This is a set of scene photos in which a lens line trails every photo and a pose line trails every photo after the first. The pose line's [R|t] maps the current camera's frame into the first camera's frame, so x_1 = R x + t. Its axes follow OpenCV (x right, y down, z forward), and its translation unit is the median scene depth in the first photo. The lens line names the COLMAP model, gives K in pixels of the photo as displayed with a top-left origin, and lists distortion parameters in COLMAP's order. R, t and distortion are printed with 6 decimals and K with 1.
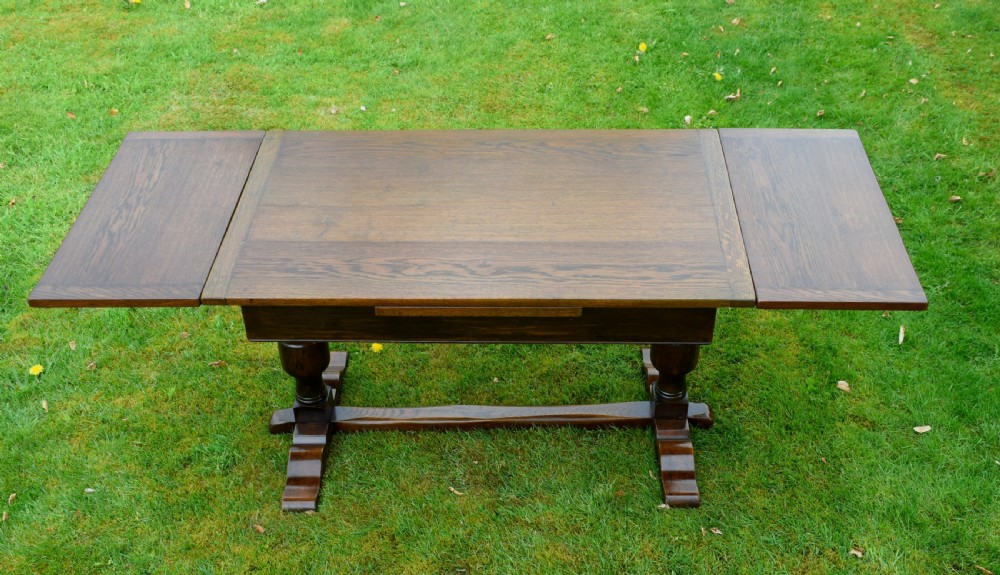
lens RADIAL K [[1128.4, 0, 542.7], [0, 1128.4, 318.1], [0, 0, 1]] dist [-0.023591, 0.001276]
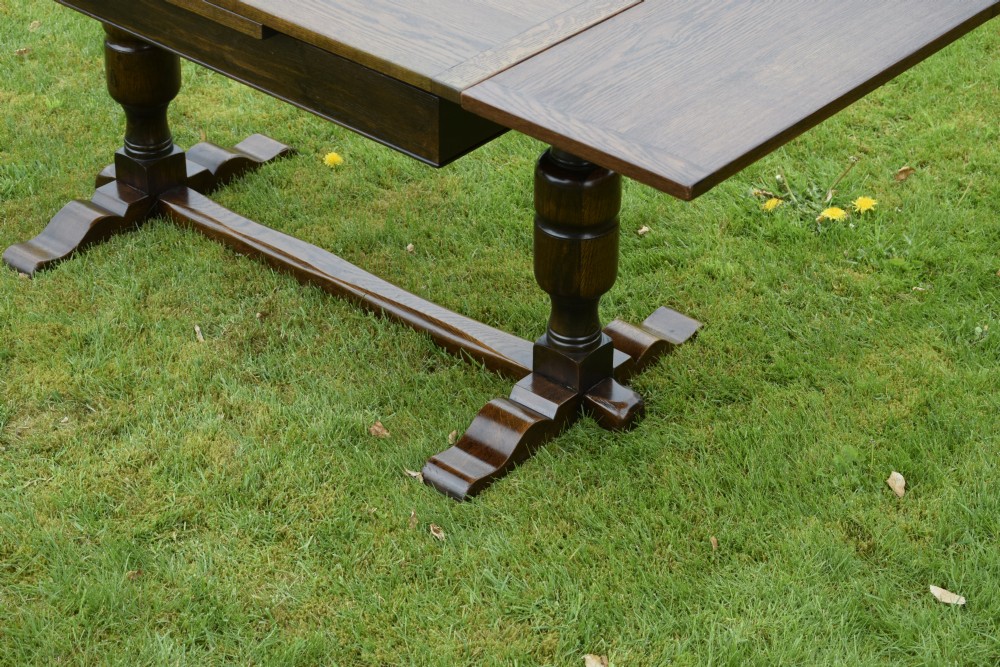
lens RADIAL K [[2279.7, 0, 530.2], [0, 2279.7, 333.6], [0, 0, 1]] dist [-0.031528, -0.015831]
pose [[0.757085, 0.353871, -0.549180, 0.706631], [-0.412550, 0.910755, 0.018125, 0.049136], [0.506582, 0.212842, 0.835508, 0.023324]]
